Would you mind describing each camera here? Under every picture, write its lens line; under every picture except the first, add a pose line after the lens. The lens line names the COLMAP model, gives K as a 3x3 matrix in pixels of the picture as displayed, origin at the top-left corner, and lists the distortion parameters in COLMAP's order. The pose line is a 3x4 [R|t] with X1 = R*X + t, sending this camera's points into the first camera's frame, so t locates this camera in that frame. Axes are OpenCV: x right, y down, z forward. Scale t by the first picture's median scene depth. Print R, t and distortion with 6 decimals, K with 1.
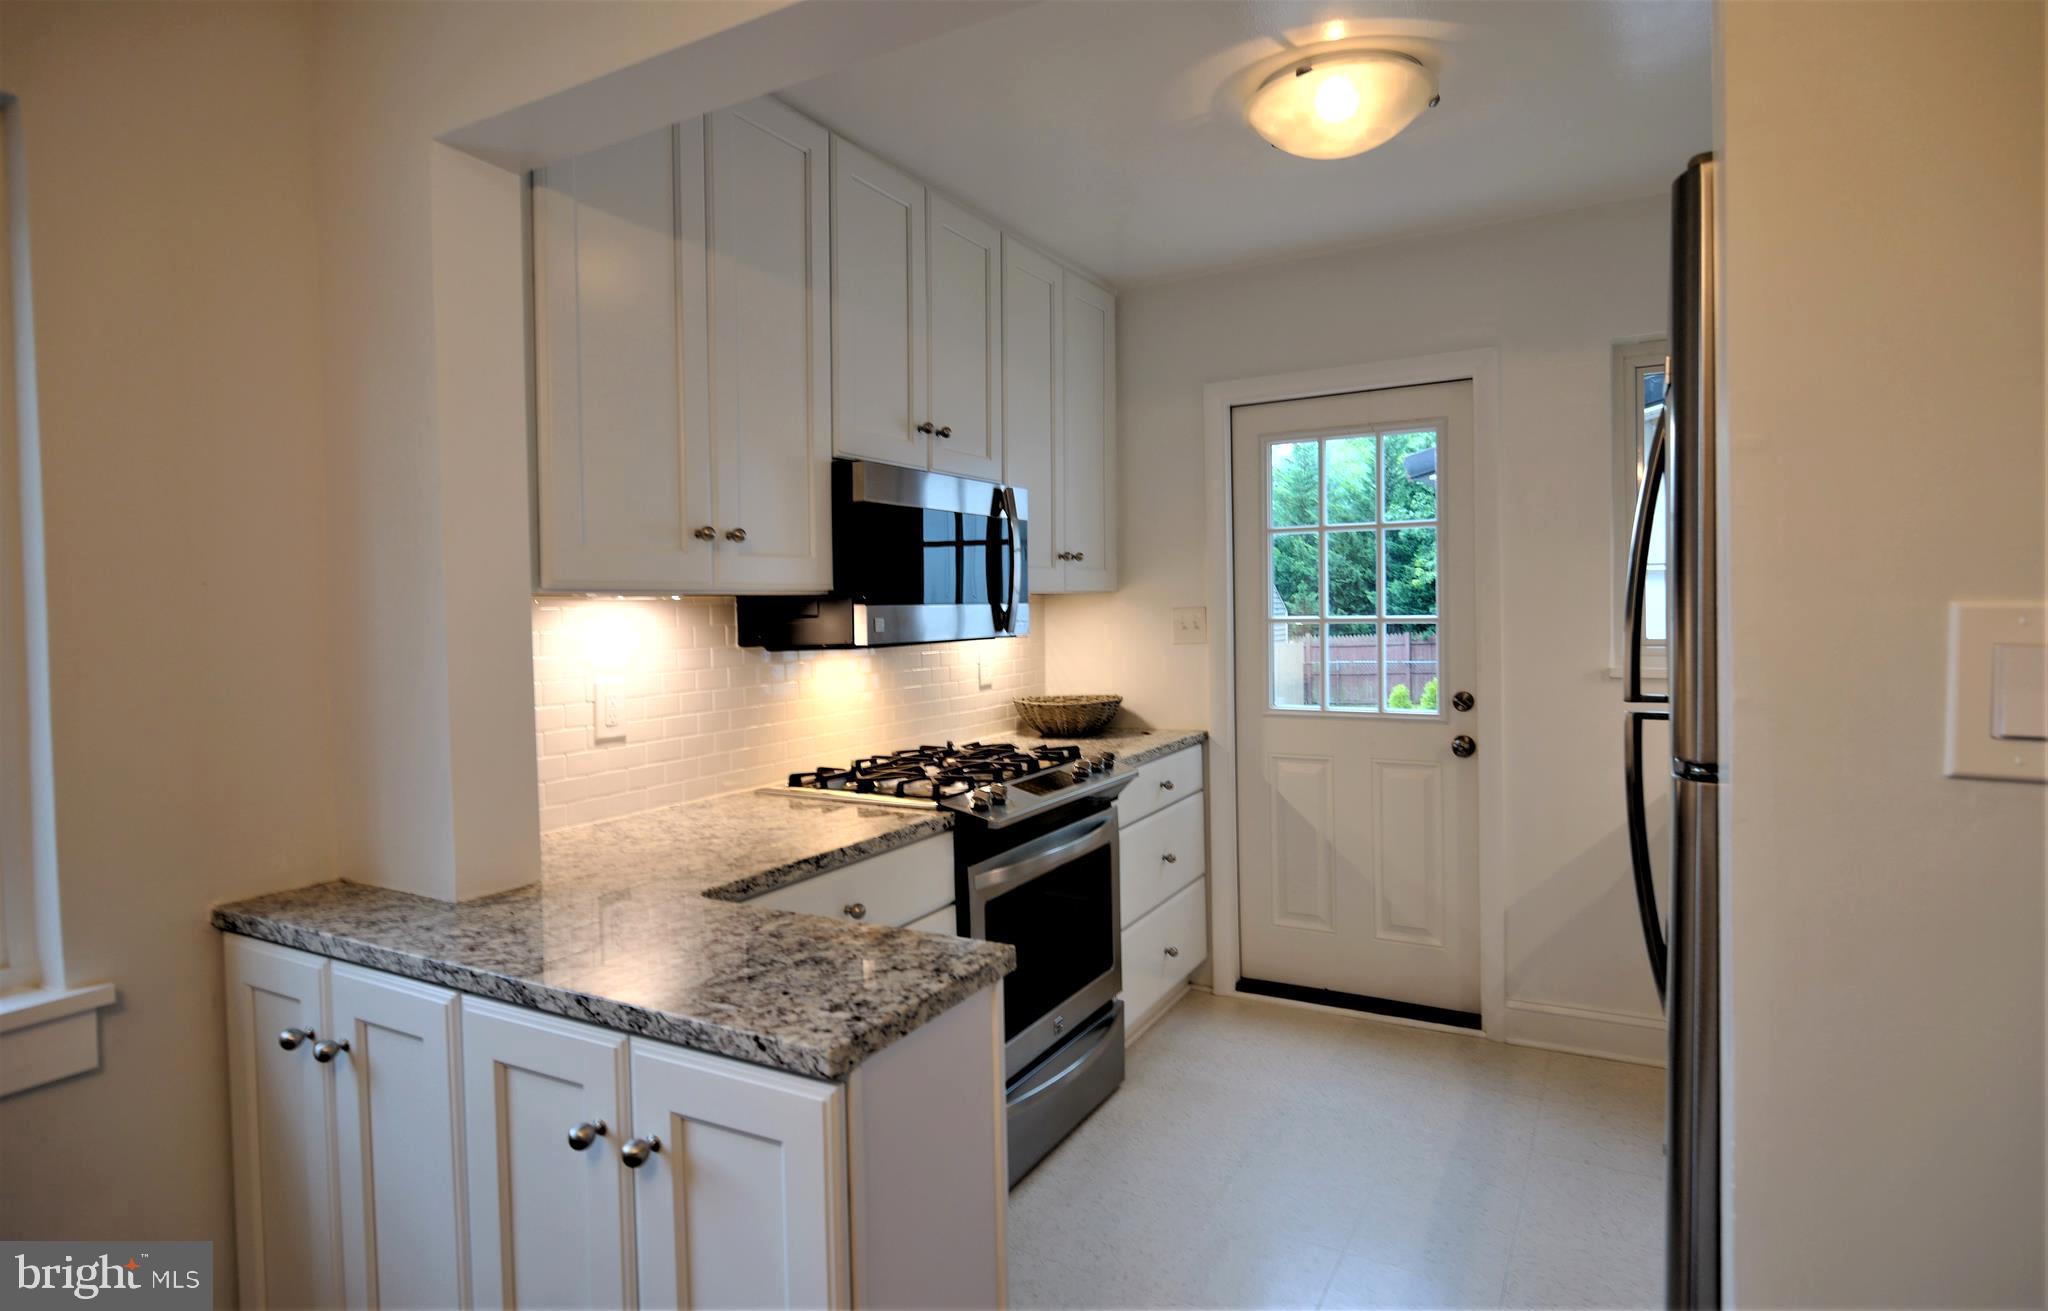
lens RADIAL K [[1044.4, 0, 1082.9], [0, 1044.4, 652.7], [0, 0, 1]] dist [-0.005116, -0.000307]
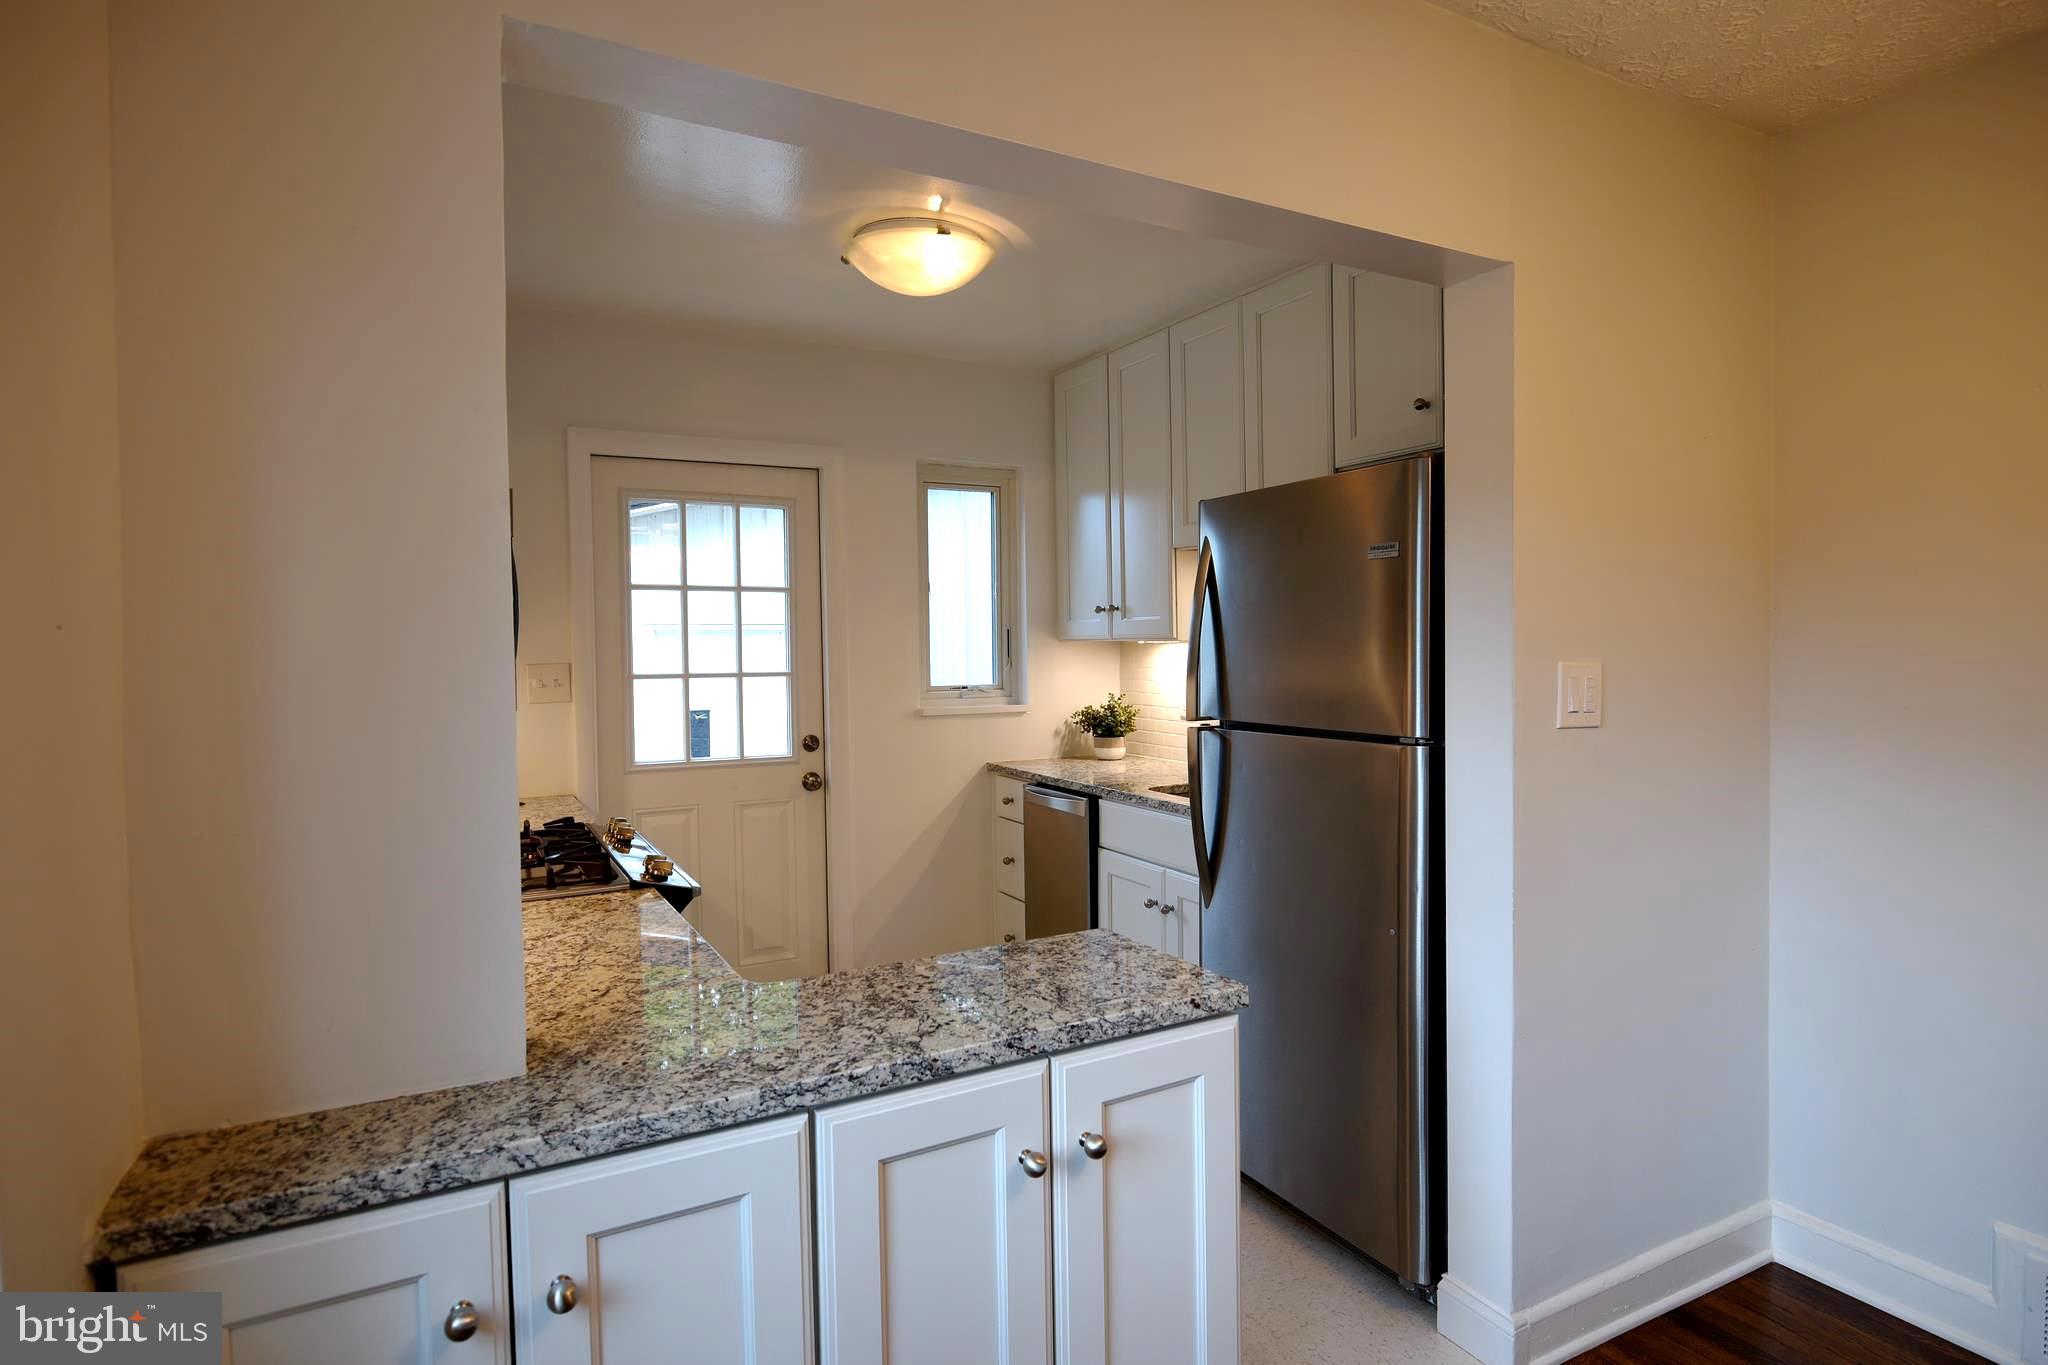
lens RADIAL K [[1068.2, 0, 1020.1], [0, 1068.2, 675.4], [0, 0, 1]] dist [-0.003431, -0.000556]
pose [[0.559459, -0.014606, 0.828729, -1.054455], [0.038290, 0.999233, -0.008238, -0.021968], [-0.827973, 0.036341, 0.559589, 0.290968]]
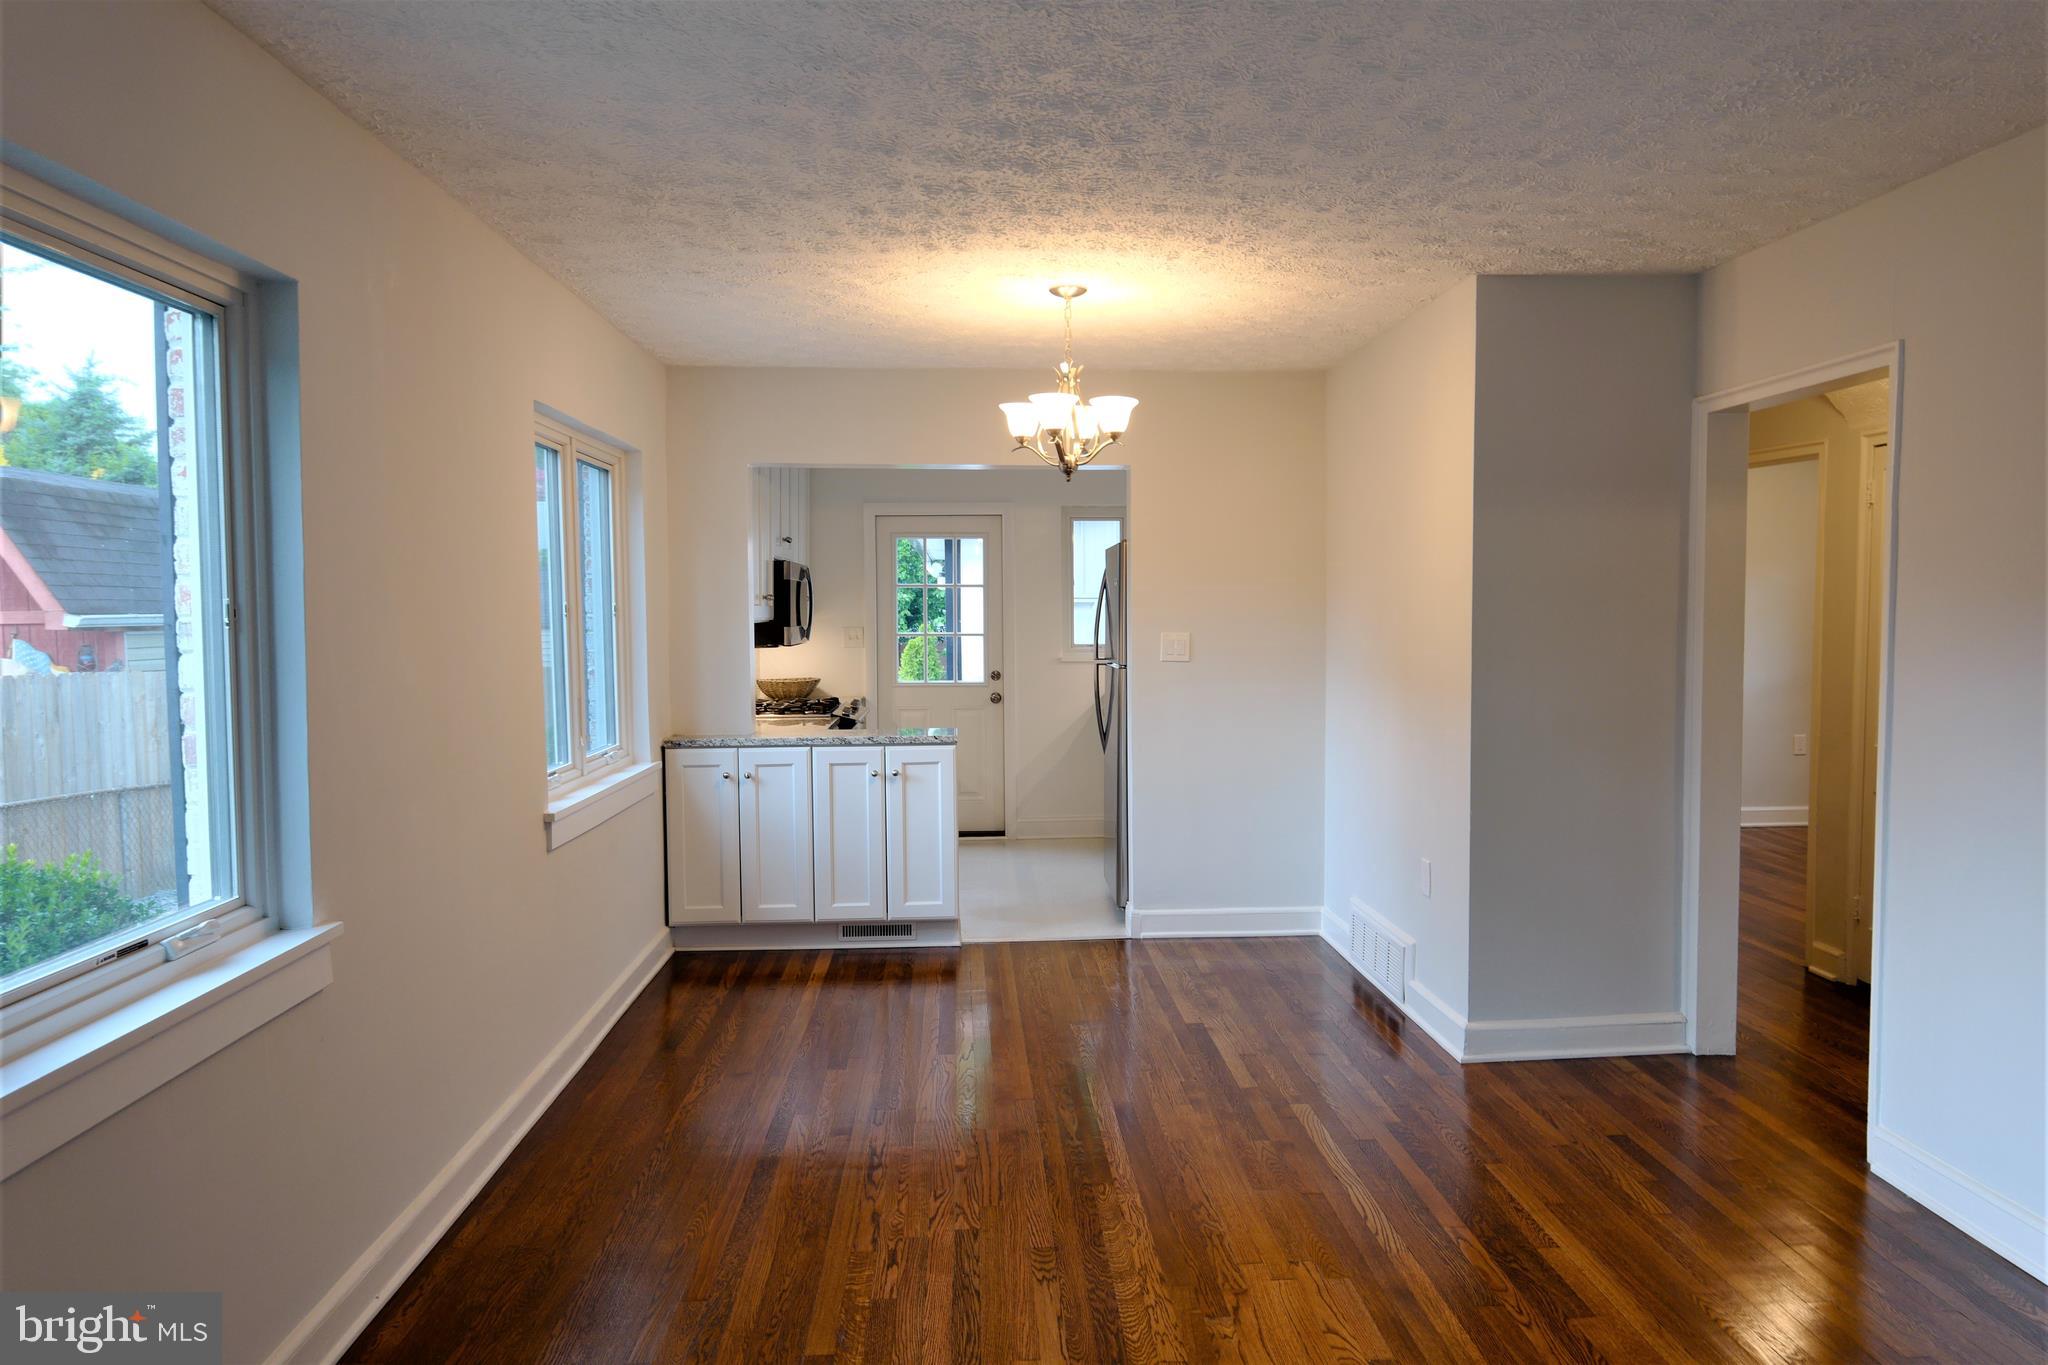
lens RADIAL K [[1289.5, 0, 1027.4], [0, 1289.5, 682.4], [0, 0, 1]] dist [0.001950, 0.000036]
pose [[0.862891, -0.015570, 0.505151, -1.767630], [0.011742, 0.999873, 0.010761, 0.073400], [-0.505254, -0.003355, 0.862964, -2.465599]]
